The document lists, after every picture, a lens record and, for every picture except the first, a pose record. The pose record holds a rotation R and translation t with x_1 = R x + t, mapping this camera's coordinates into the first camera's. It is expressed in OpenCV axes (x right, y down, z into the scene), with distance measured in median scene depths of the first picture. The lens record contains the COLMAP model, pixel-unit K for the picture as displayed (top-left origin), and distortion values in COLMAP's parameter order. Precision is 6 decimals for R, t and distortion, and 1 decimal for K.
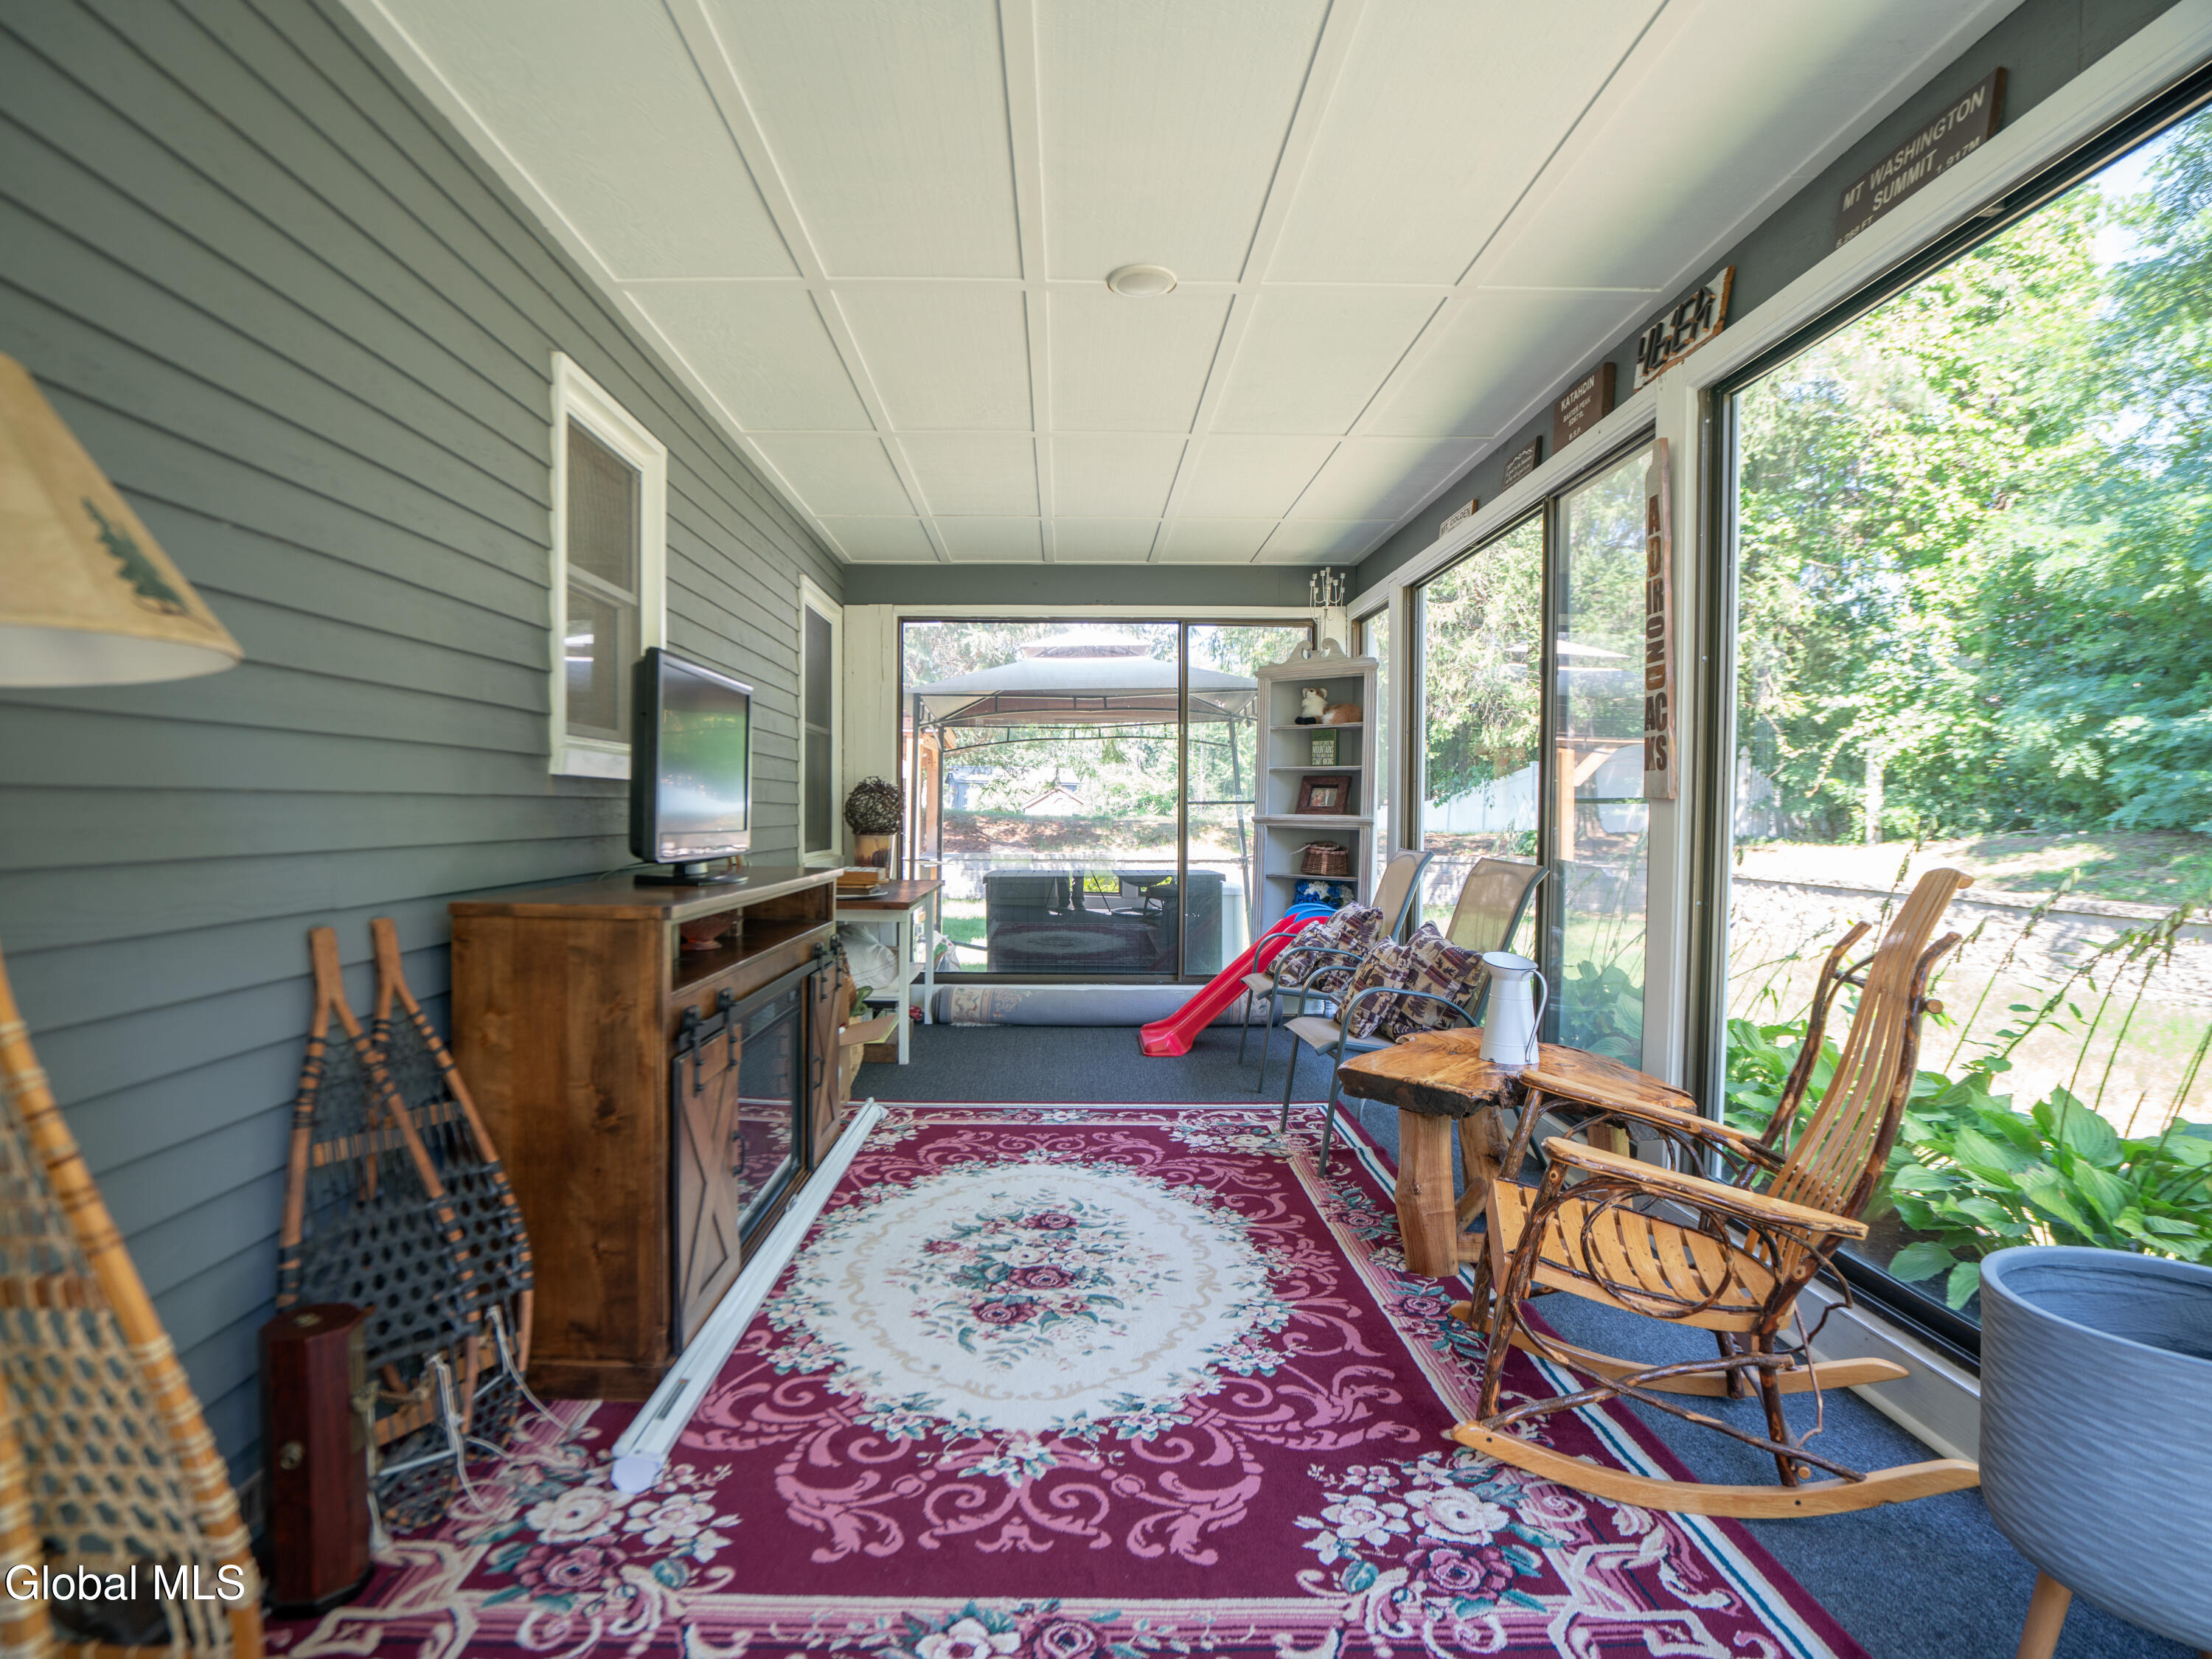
lens RADIAL K [[1133.5, 0, 1100.7], [0, 1133.5, 828.6], [0, 0, 1]] dist [-0.015595, 0.003652]
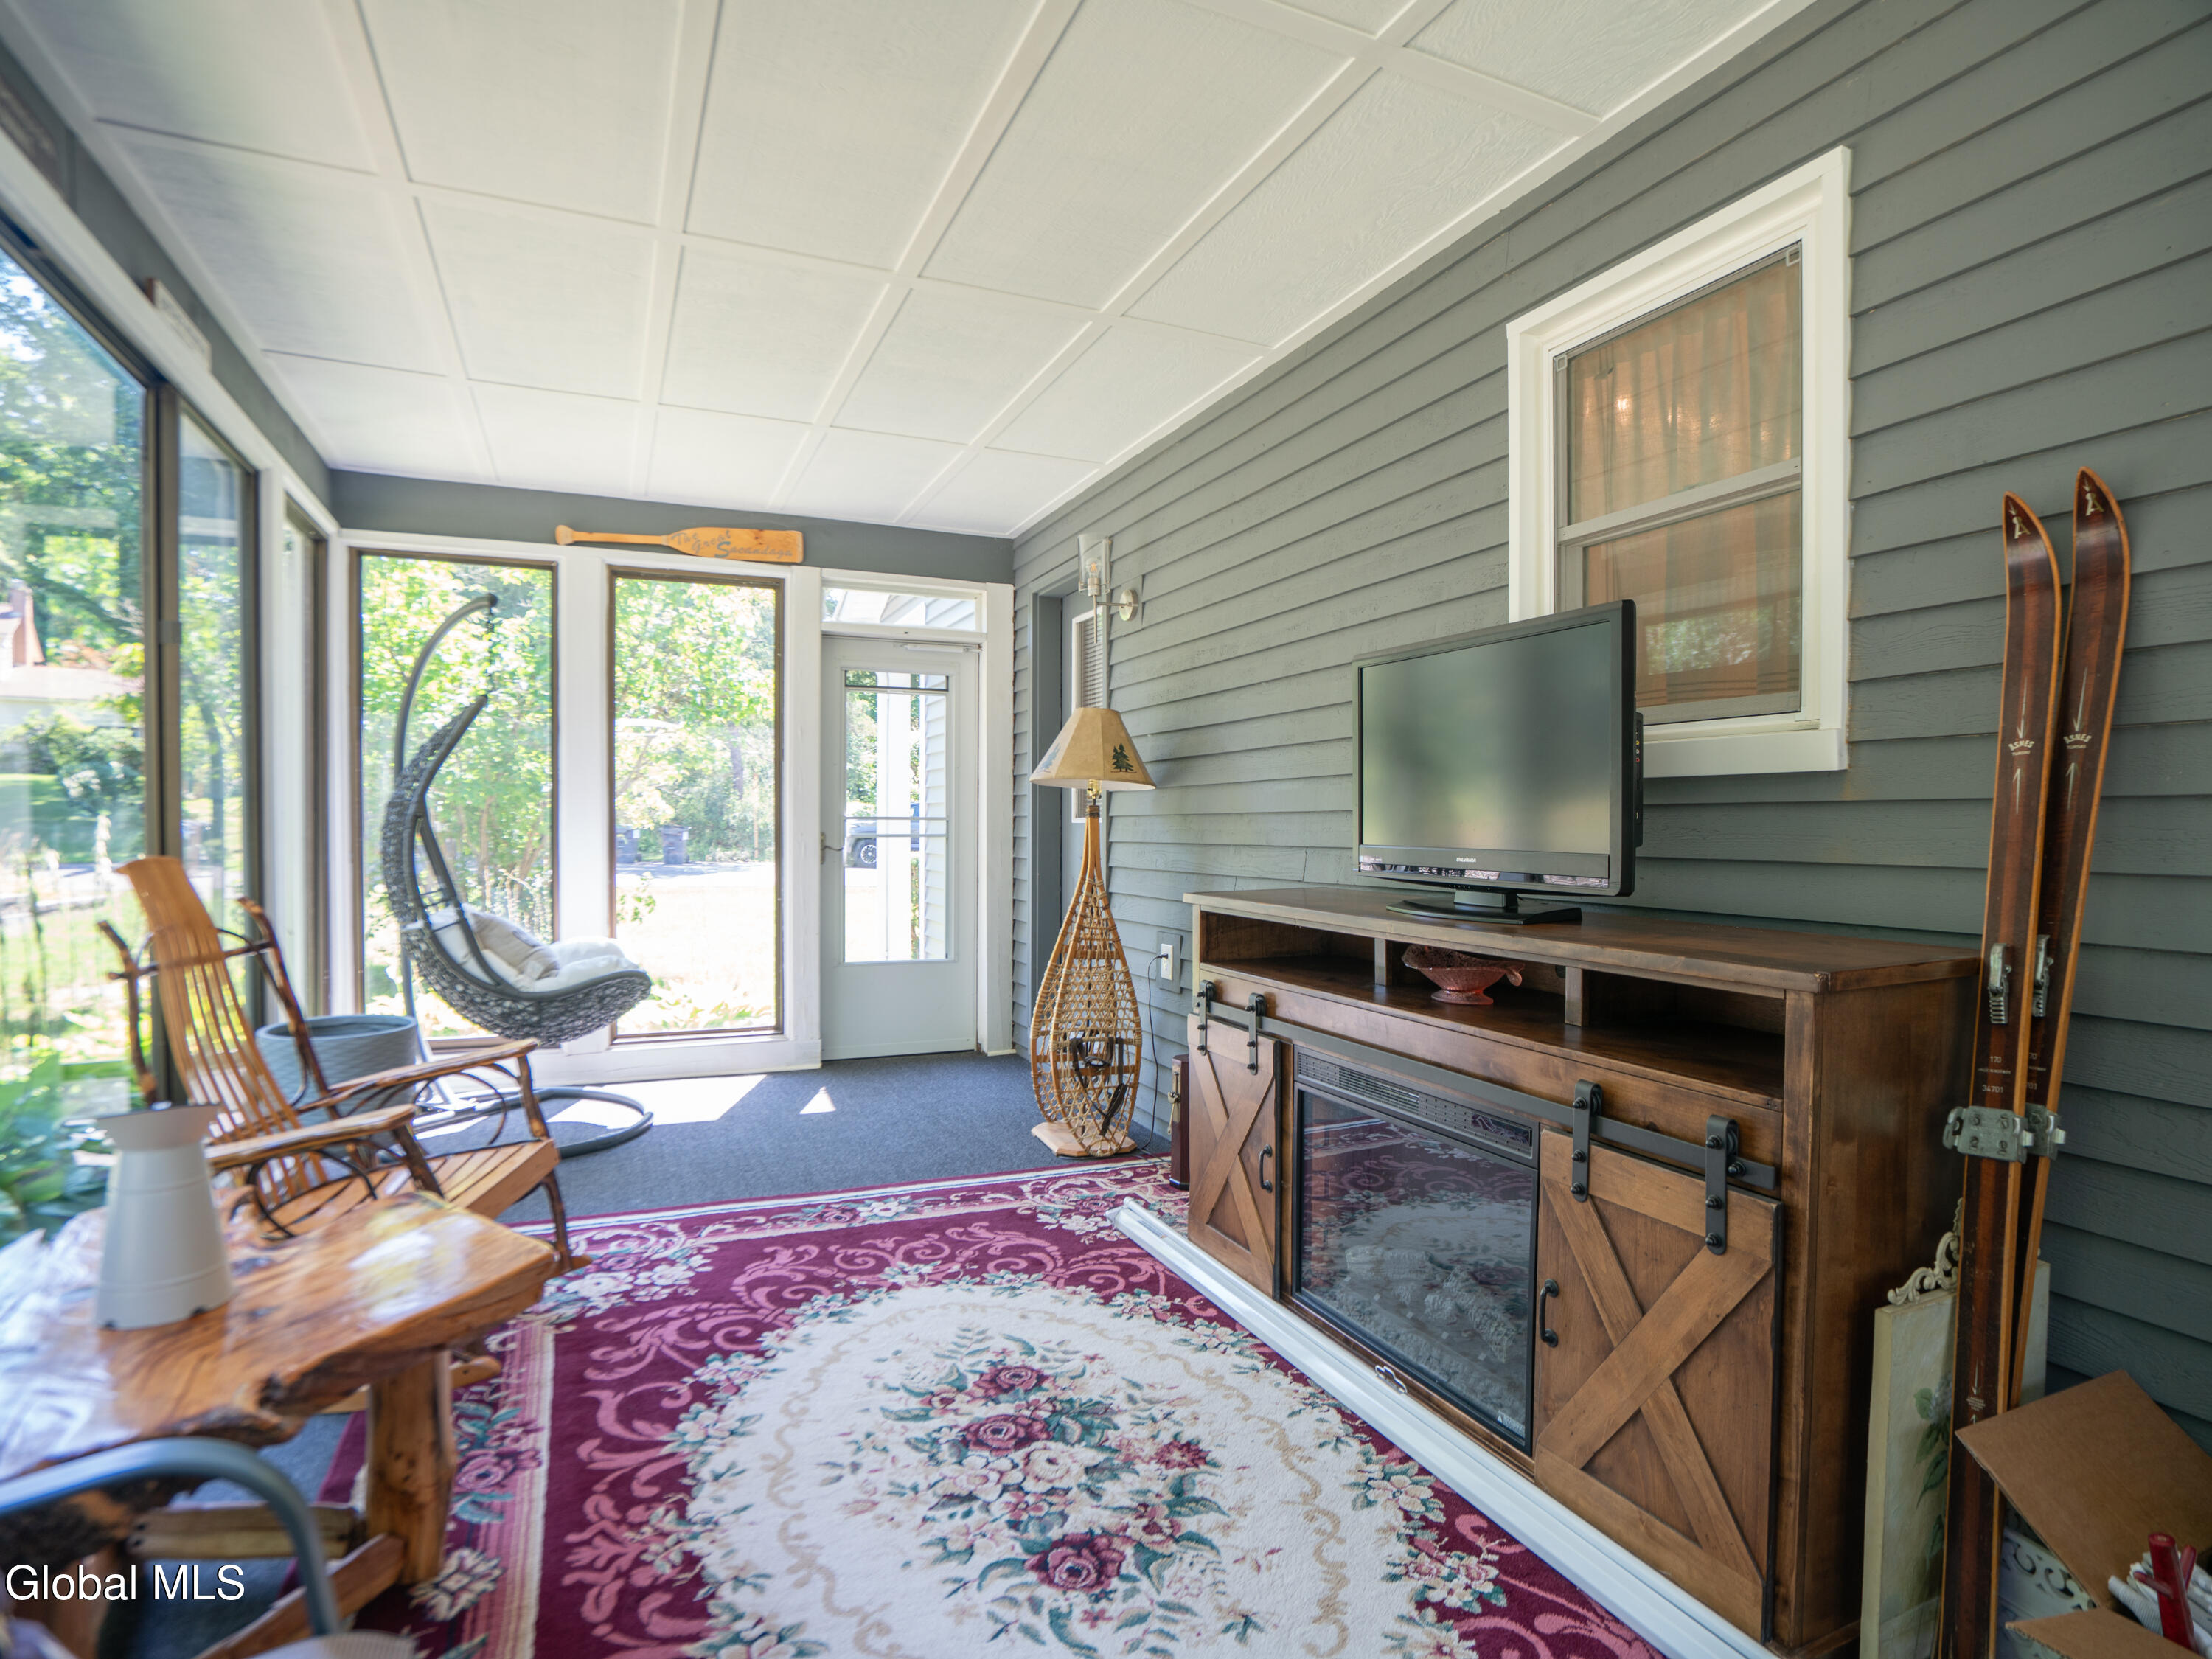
lens RADIAL K [[1133.5, 0, 1105.6], [0, 1133.5, 835.7], [0, 0, 1]] dist [-0.015595, 0.003652]
pose [[-0.921646, -0.005555, -0.387991, 0.240209], [-0.014306, 0.999704, 0.019670, -0.029721], [0.387767, 0.023679, -0.921453, 2.256978]]
